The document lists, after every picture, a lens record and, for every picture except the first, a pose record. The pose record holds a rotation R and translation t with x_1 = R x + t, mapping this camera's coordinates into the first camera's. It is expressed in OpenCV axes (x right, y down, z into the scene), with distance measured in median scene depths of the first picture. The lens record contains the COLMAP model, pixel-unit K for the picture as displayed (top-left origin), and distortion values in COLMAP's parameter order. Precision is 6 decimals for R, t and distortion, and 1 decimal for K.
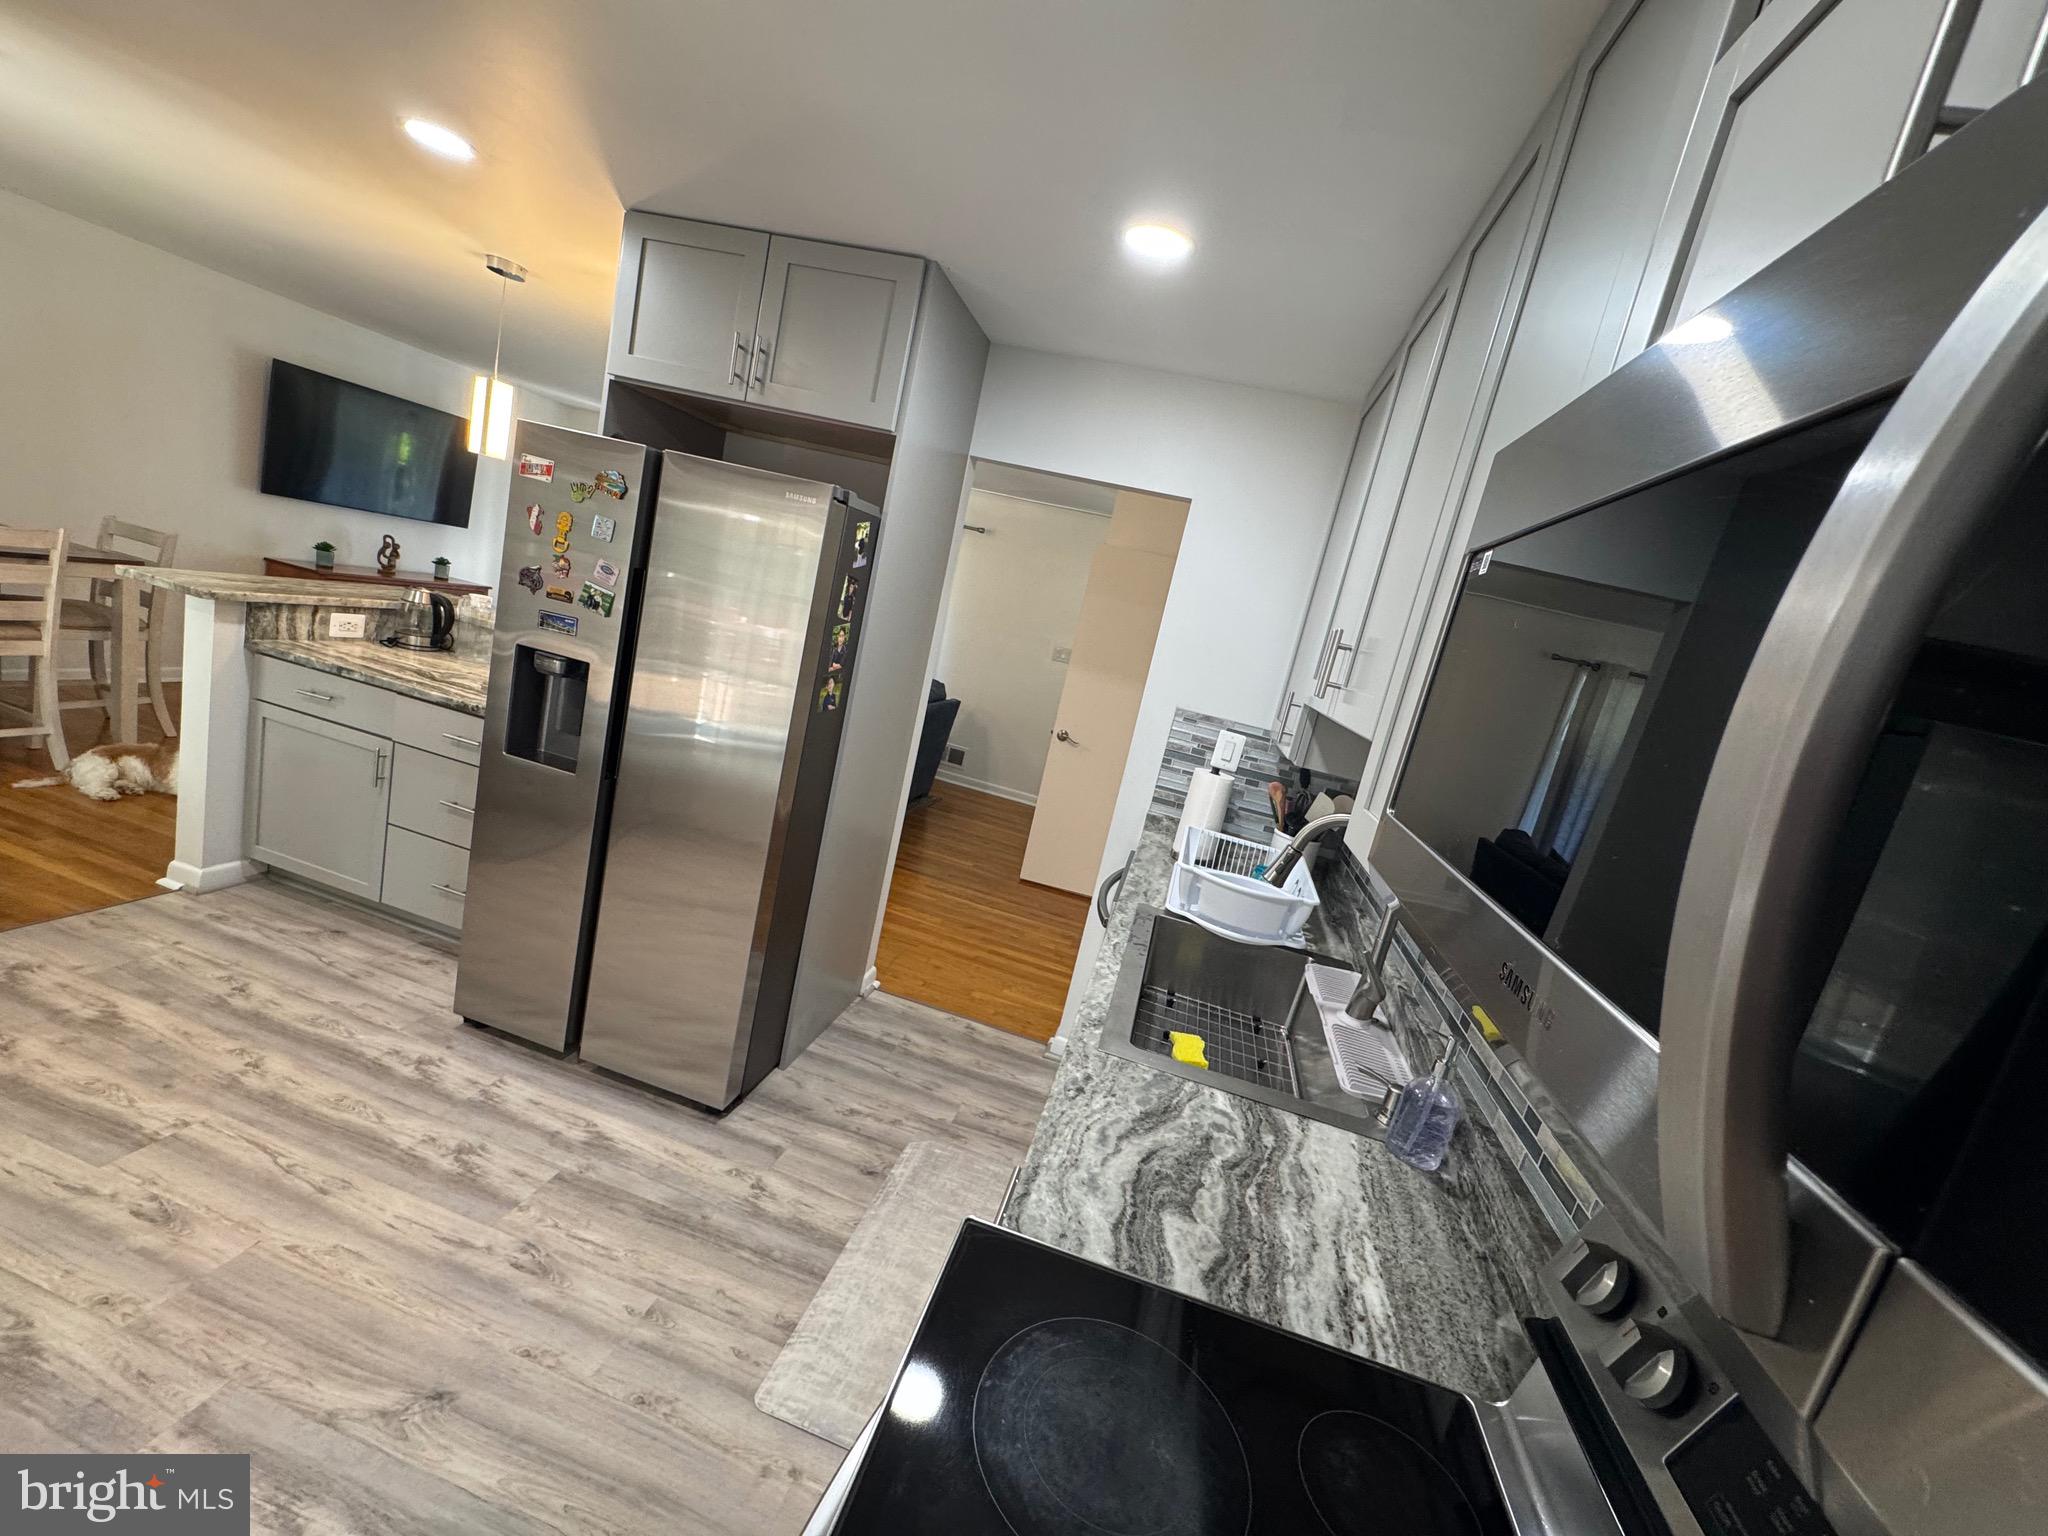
lens RADIAL K [[821.4, 0, 1024.4], [0, 821.4, 761.9], [0, 0, 1]] dist [-0.003070, 0.000329]
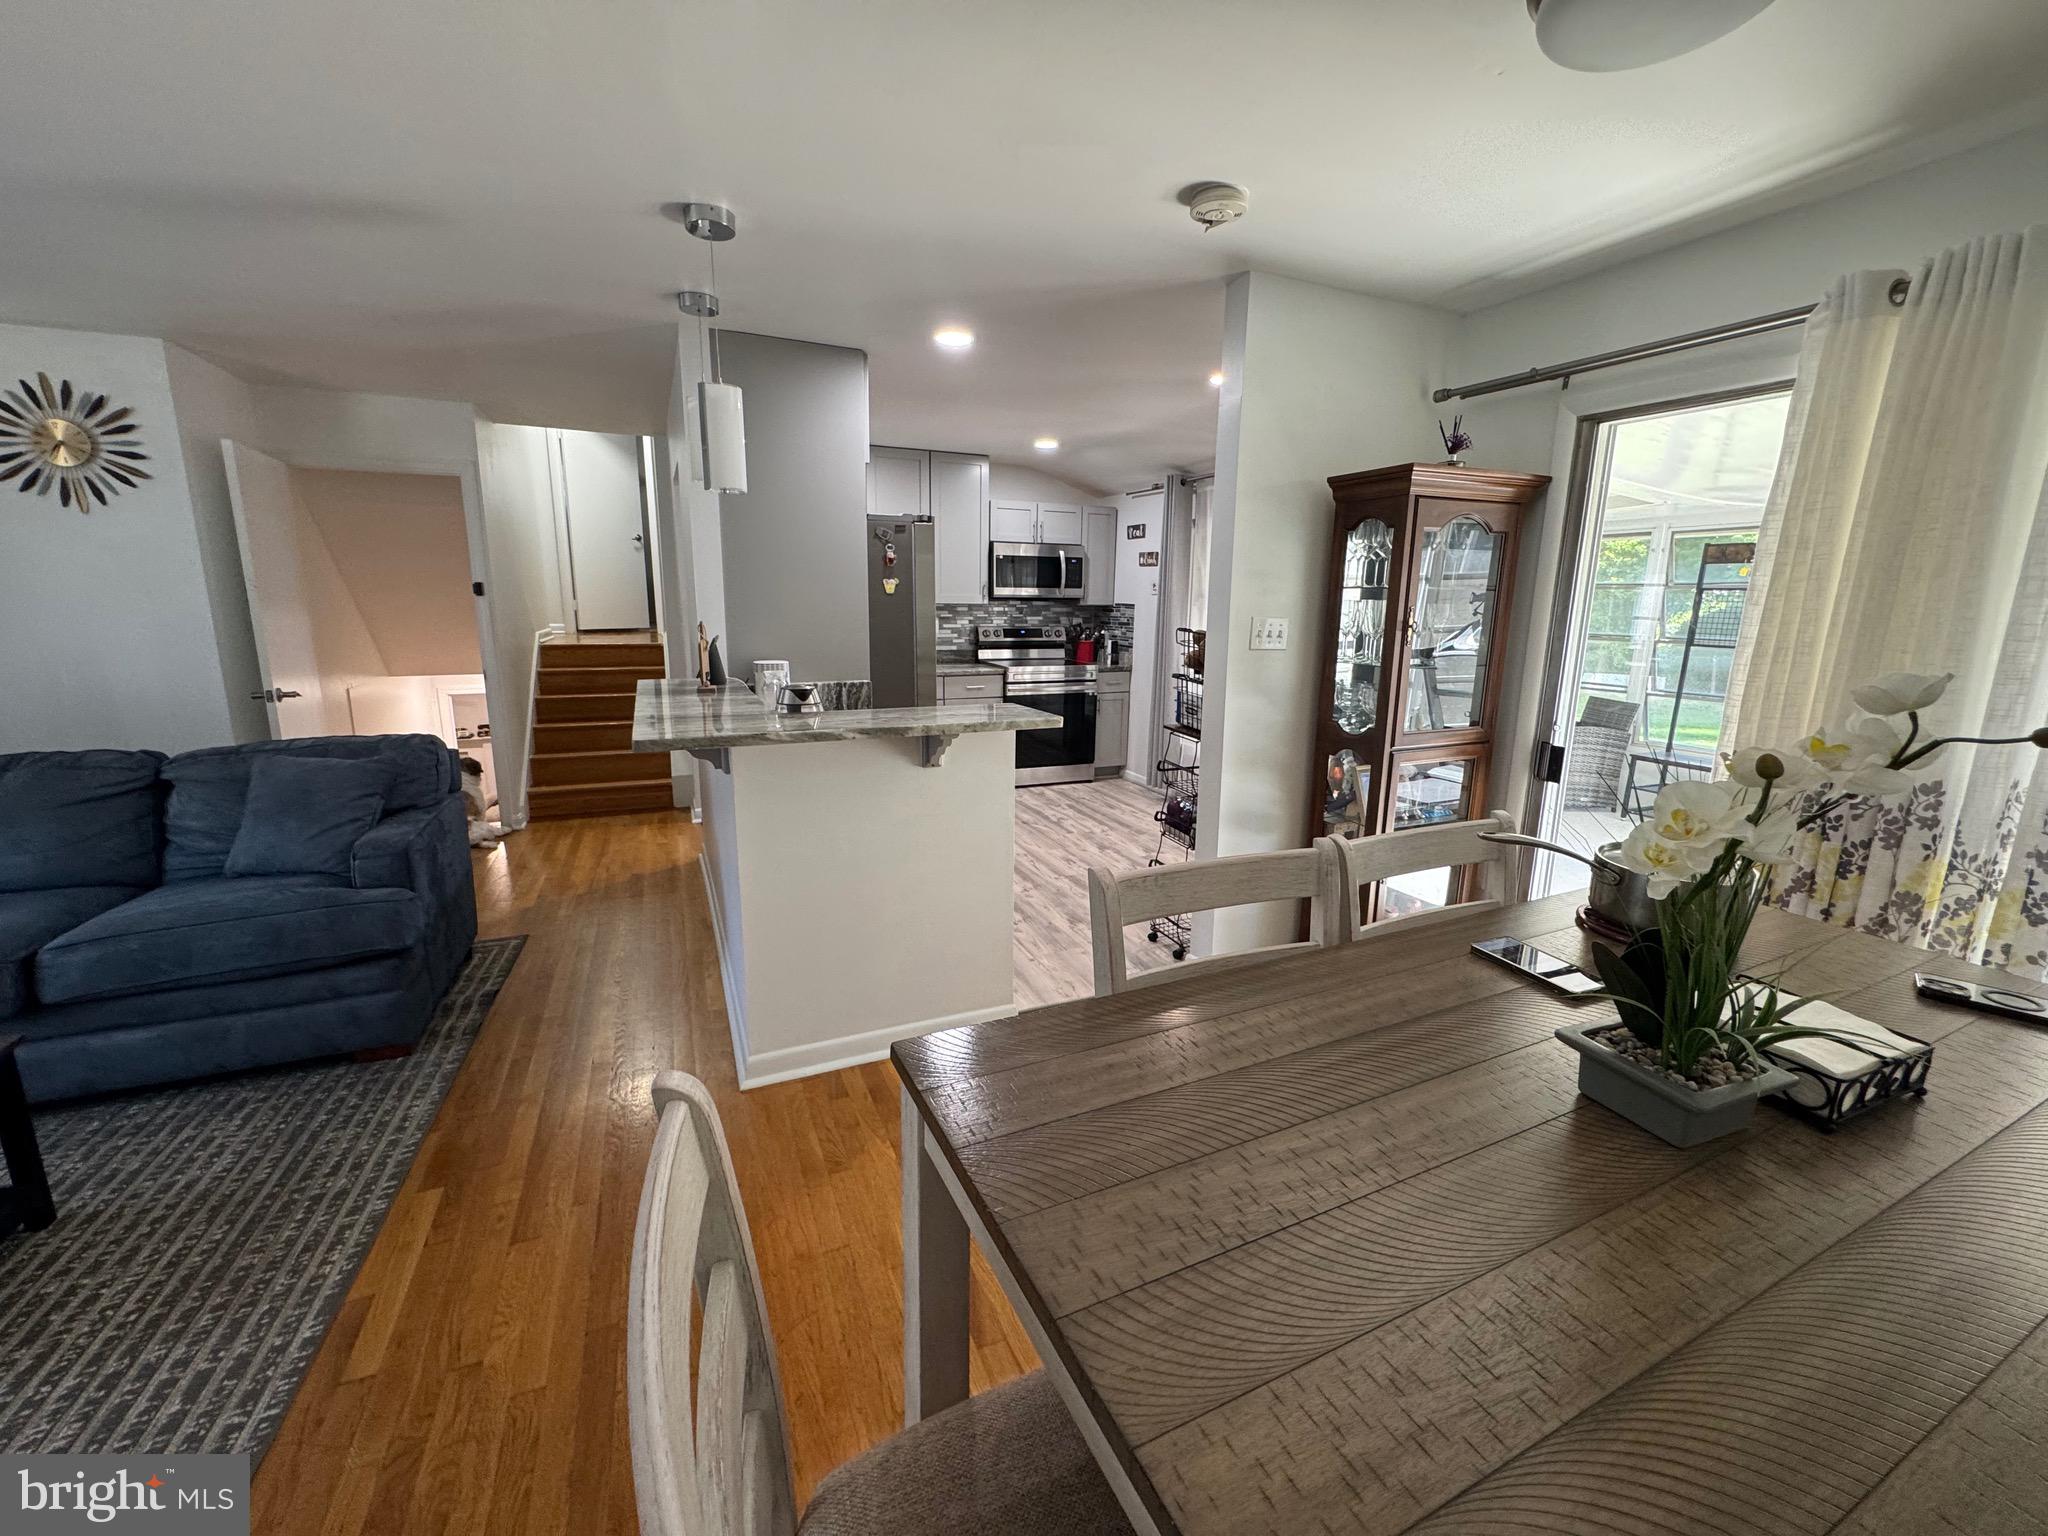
lens RADIAL K [[821.4, 0, 1024.1], [0, 821.4, 760.6], [0, 0, 1]] dist [-0.003070, 0.000329]
pose [[-0.579027, -0.375316, 0.723786, -2.177290], [0.007167, 0.885367, 0.464837, -0.765208], [-0.815277, 0.274340, -0.509961, 1.870699]]
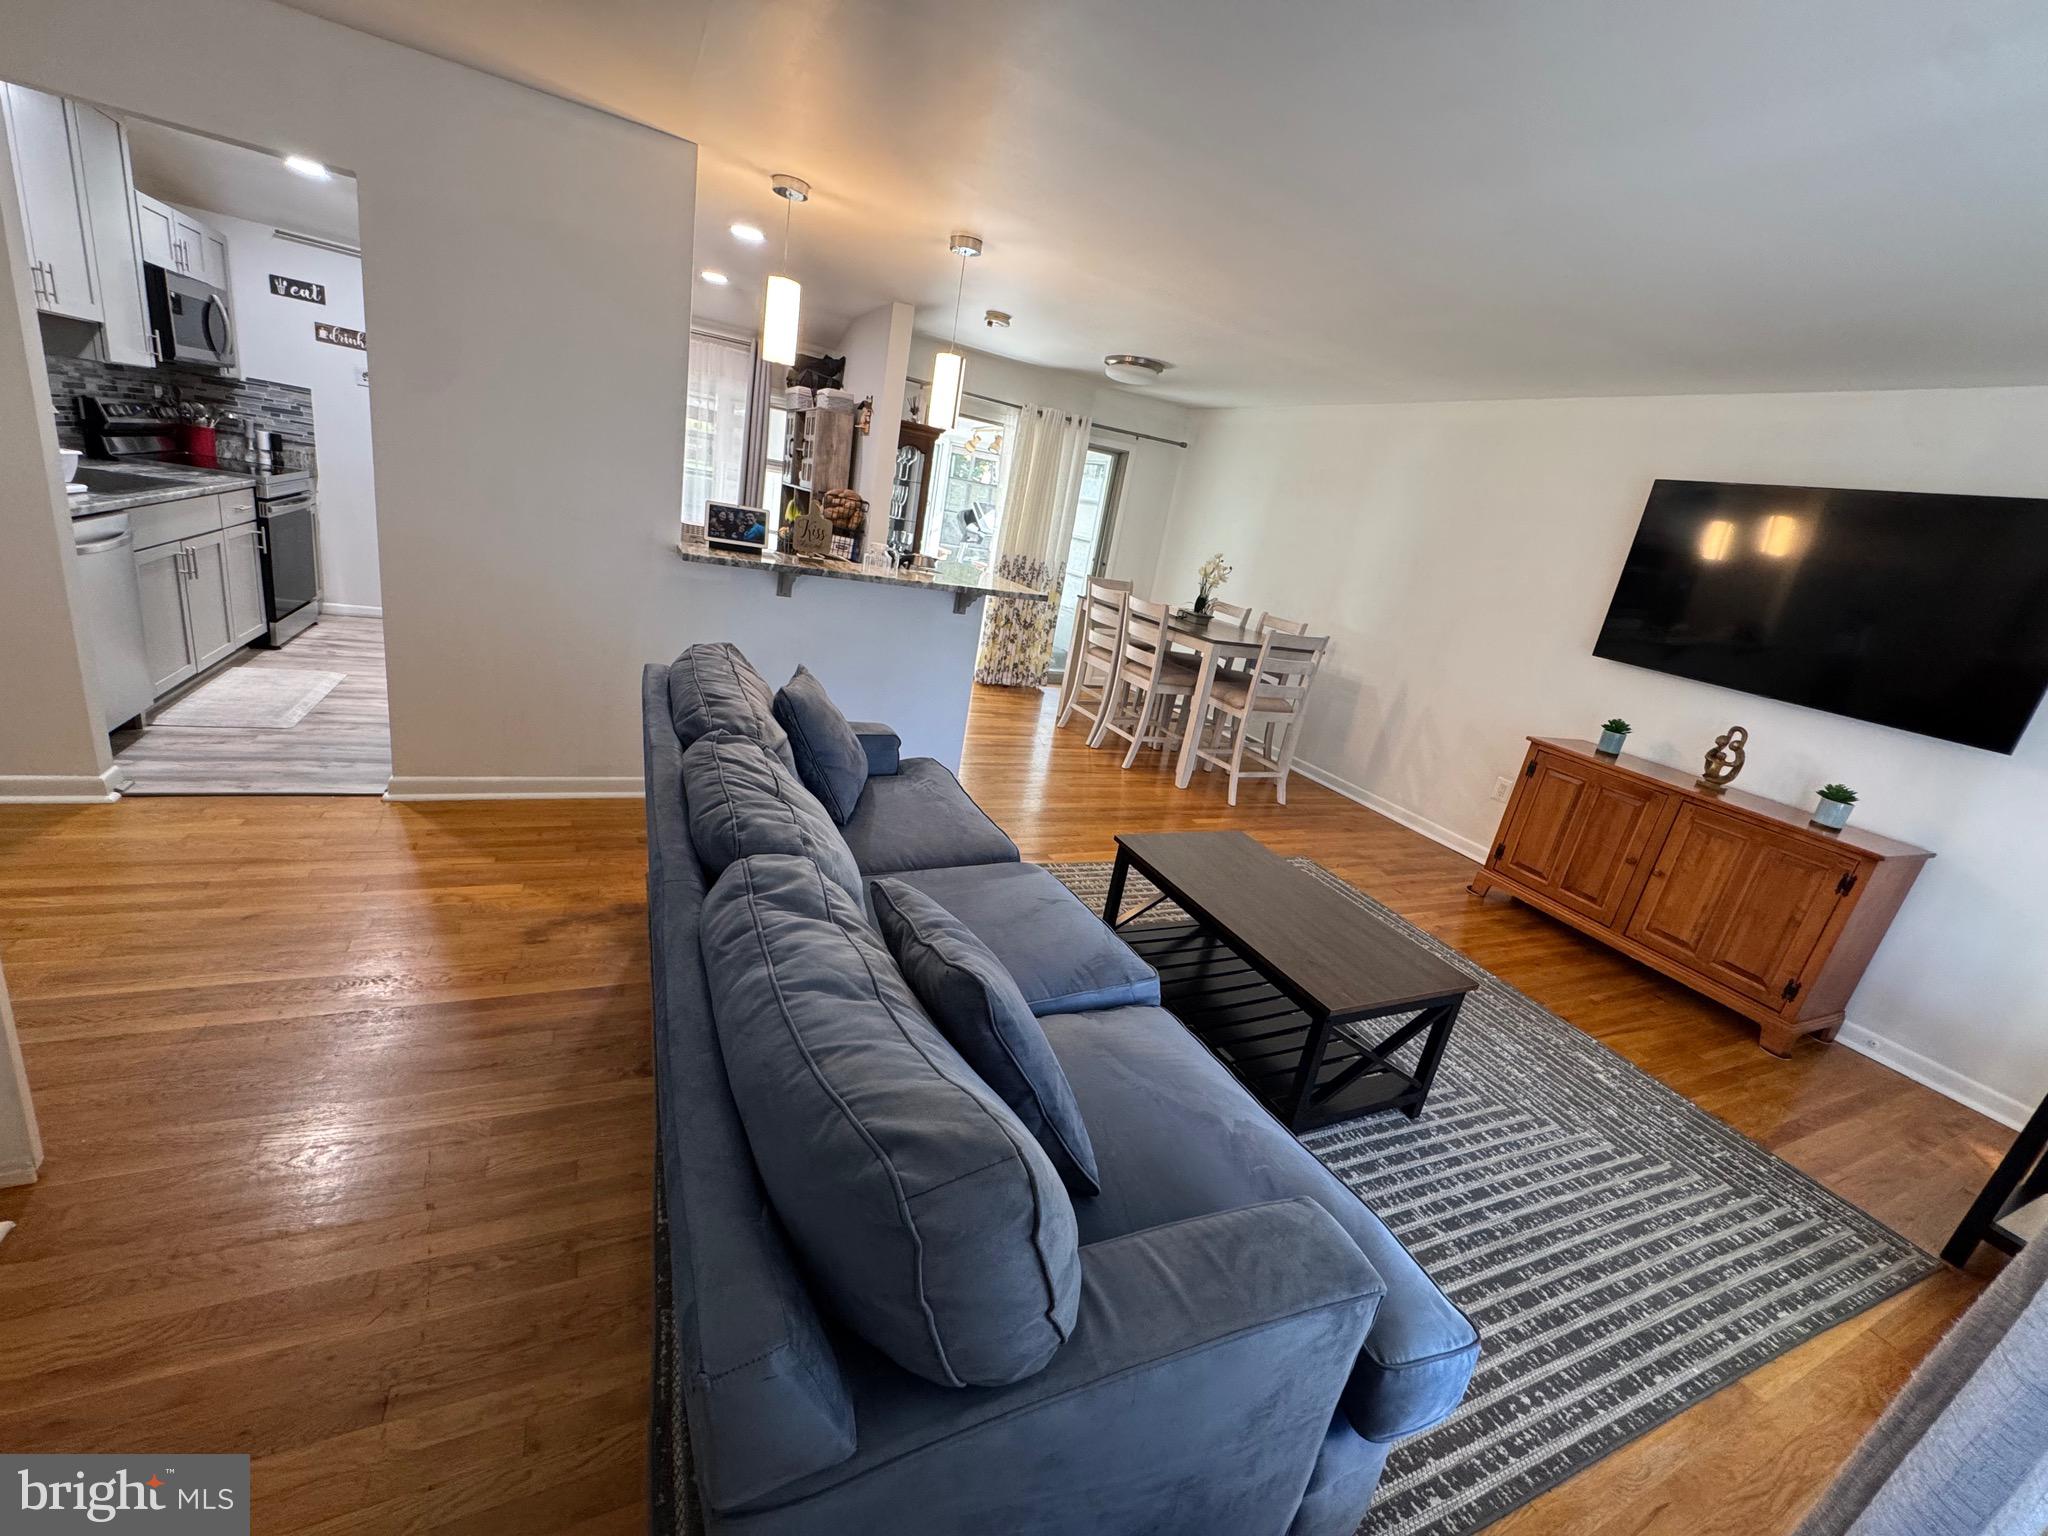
lens RADIAL K [[821.4, 0, 1027.2], [0, 821.4, 762.3], [0, 0, 1]] dist [-0.003070, 0.000329]
pose [[-0.711396, -0.144858, -0.687700, -0.079035], [-0.442194, 0.852817, 0.277792, -0.533921], [0.546242, 0.501717, -0.670746, 3.089129]]
